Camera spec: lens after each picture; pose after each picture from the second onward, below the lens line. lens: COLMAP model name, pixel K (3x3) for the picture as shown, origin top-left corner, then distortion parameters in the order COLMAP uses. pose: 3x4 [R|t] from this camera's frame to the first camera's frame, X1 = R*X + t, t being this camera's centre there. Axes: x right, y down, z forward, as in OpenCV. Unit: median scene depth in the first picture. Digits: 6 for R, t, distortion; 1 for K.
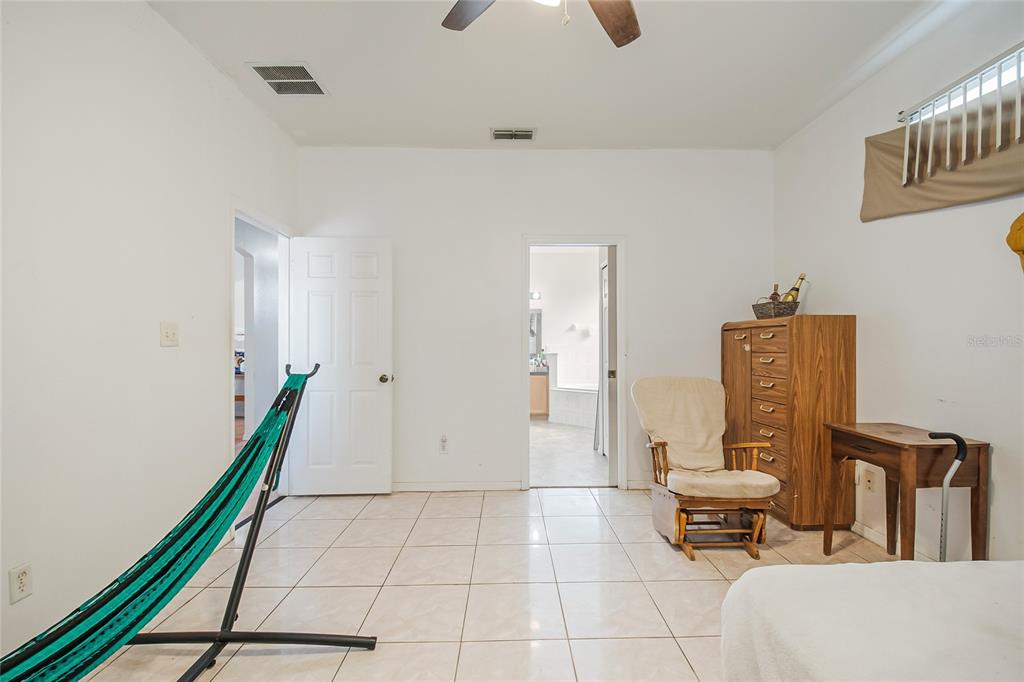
lens RADIAL K [[452.5, 0, 518.8], [0, 452.5, 349.1], [0, 0, 1]] dist [0.020969, -0.019075]
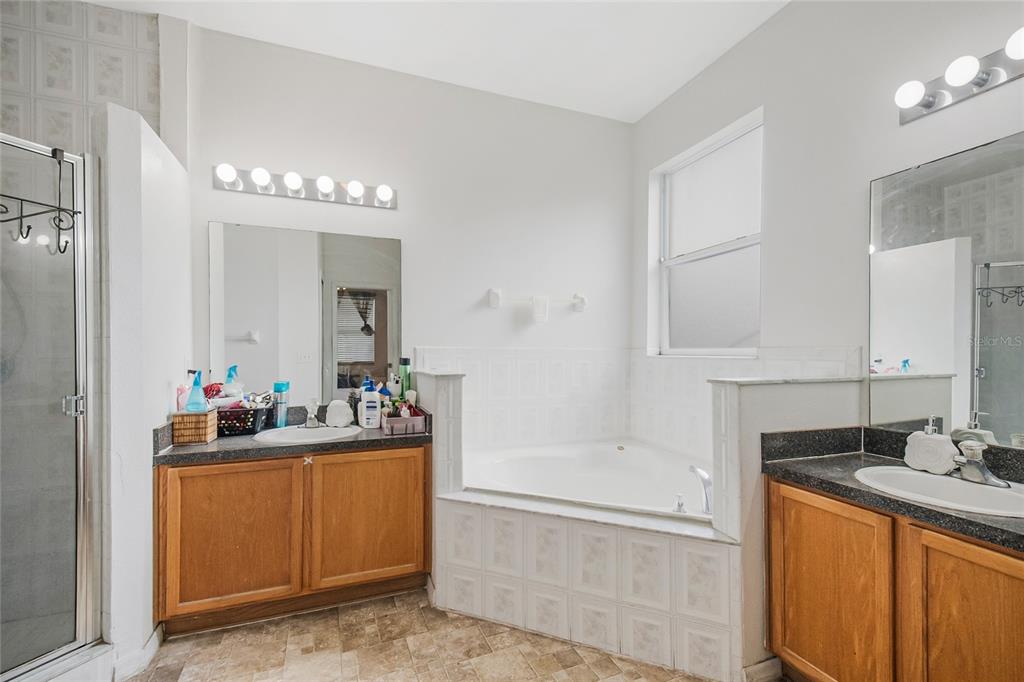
lens RADIAL K [[452.5, 0, 518.8], [0, 452.5, 349.1], [0, 0, 1]] dist [0.020969, -0.019075]
pose [[0.937529, 0.003477, 0.347891, 0.014984], [-0.000337, 0.999959, -0.009086, -0.004328], [-0.347908, 0.008401, 0.937491, 0.683751]]
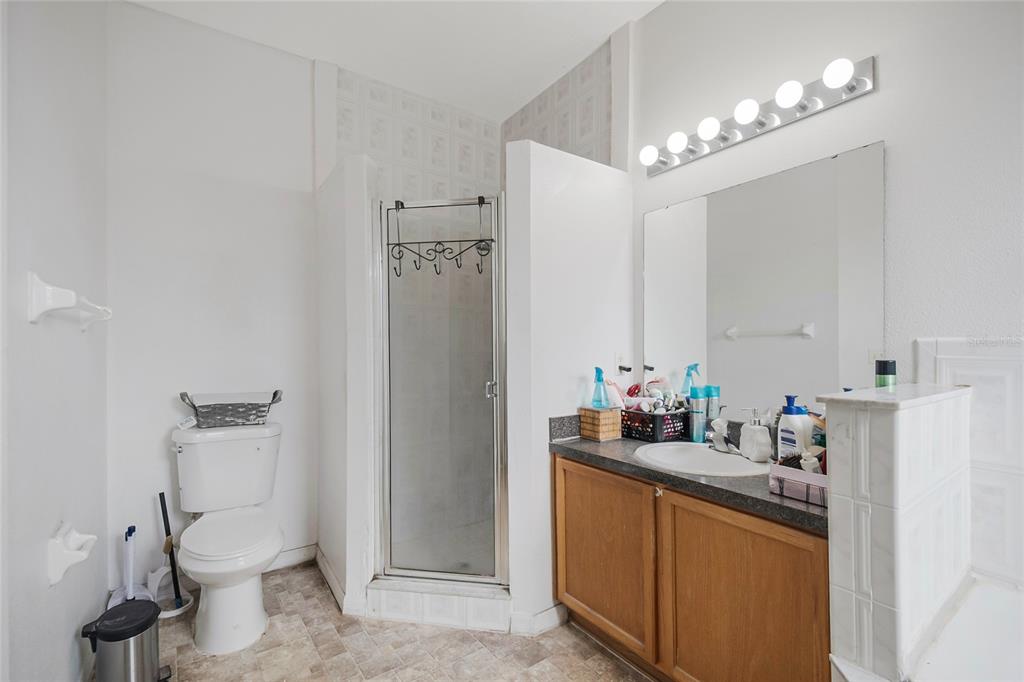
lens RADIAL K [[451.2, 0, 544.8], [0, 451.2, 338.6], [0, 0, 1]] dist [0.045169, -0.018179]
pose [[0.555350, -0.014413, -0.831492, 0.131271], [-0.004466, 0.999784, -0.020313, -0.005199], [0.831604, 0.014994, 0.555166, 0.820138]]
